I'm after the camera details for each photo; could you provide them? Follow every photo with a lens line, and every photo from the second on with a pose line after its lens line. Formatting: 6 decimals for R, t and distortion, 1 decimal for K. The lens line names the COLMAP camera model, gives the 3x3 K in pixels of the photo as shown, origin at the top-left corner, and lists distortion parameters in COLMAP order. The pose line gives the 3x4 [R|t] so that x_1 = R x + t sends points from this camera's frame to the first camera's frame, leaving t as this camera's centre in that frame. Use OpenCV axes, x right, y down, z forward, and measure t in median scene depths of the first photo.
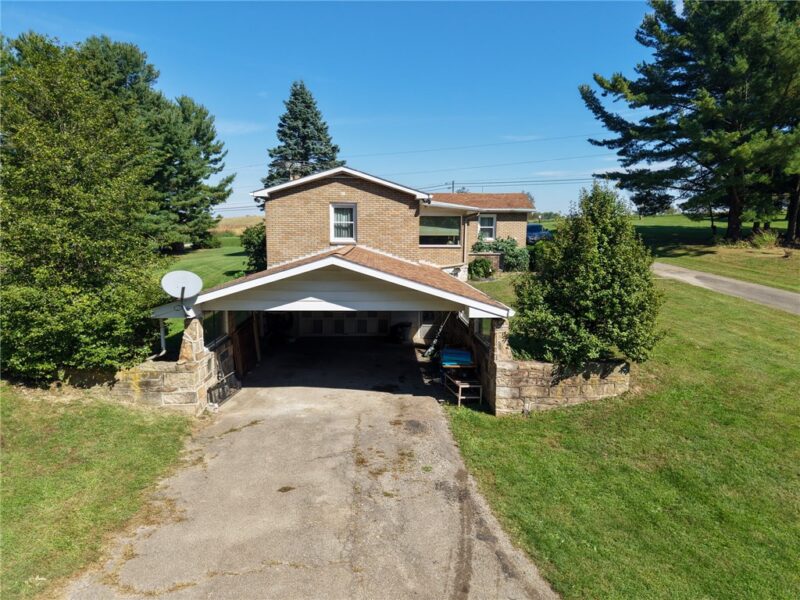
lens RADIAL K [[550.8, 0, 404.6], [0, 550.8, 300.7], [0, 0, 1]] dist [0.022296, -0.020034]
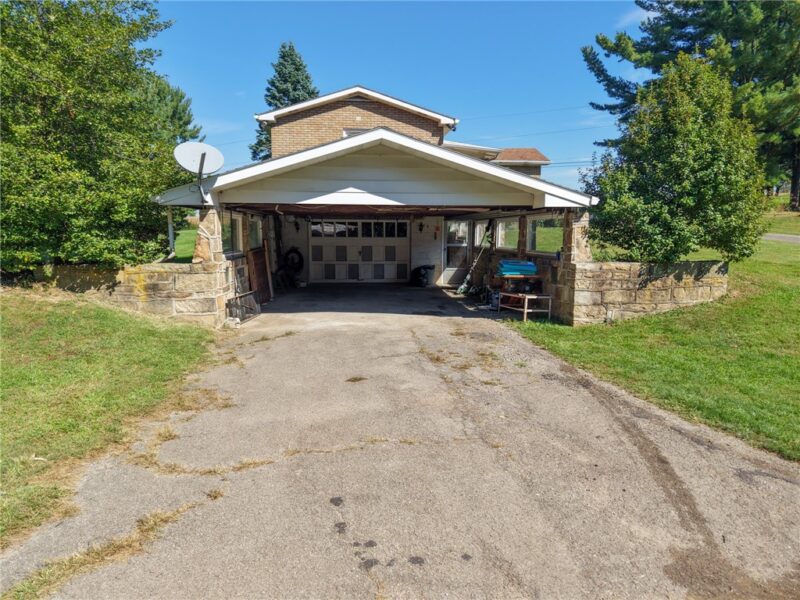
lens RADIAL K [[550.8, 0, 404.6], [0, 550.8, 300.7], [0, 0, 1]] dist [0.022296, -0.020034]
pose [[0.999047, -0.013298, 0.041564, -0.130439], [0.013352, 0.999910, -0.001020, 0.171096], [-0.041547, 0.001574, 0.999135, 0.171090]]
